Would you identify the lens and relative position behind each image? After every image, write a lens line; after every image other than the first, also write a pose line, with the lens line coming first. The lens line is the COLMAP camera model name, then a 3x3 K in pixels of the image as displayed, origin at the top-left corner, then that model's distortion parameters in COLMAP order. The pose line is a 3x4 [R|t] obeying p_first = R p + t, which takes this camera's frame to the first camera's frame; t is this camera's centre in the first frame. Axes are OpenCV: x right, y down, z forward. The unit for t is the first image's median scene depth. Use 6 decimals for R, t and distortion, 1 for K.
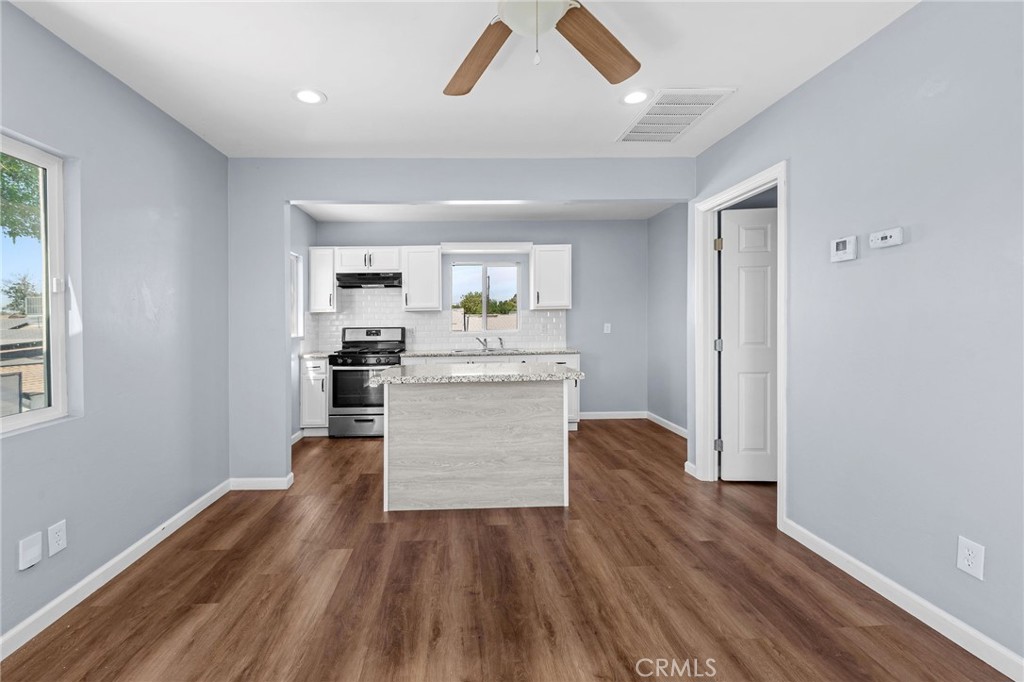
lens RADIAL K [[438.5, 0, 476.9], [0, 438.5, 327.6], [0, 0, 1]] dist [0.001622, -0.001131]
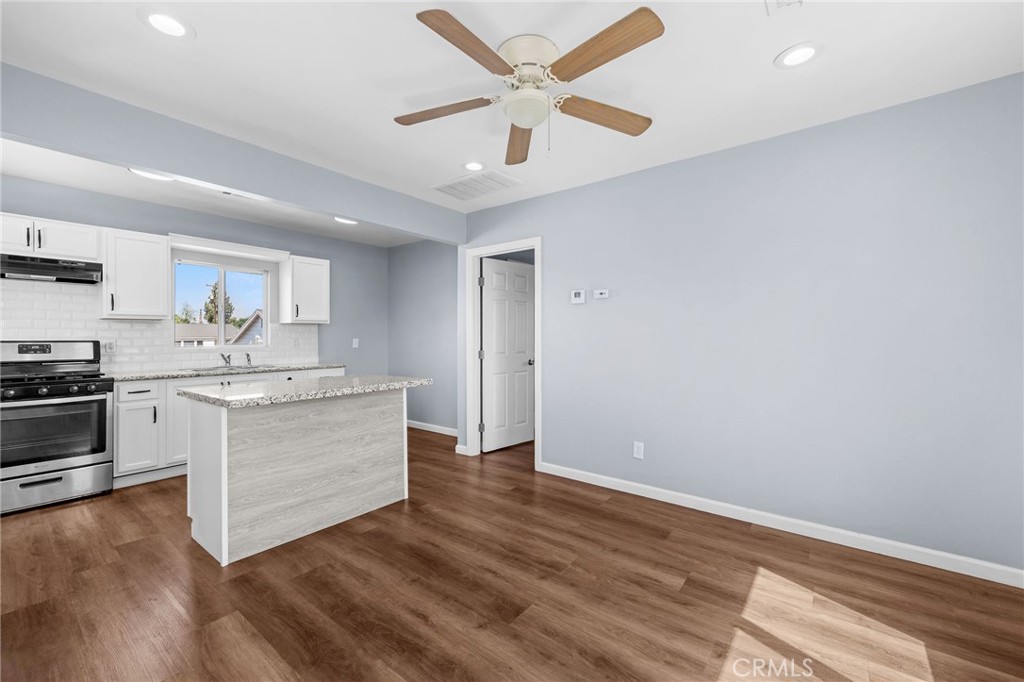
lens RADIAL K [[420.4, 0, 510.0], [0, 420.4, 341.7], [0, 0, 1]] dist [0.002706, -0.000898]
pose [[0.645820, 0.005413, 0.763470, -0.397759], [-0.000612, 0.999978, -0.006572, 0.007714], [-0.763489, 0.003777, 0.645810, 0.078967]]
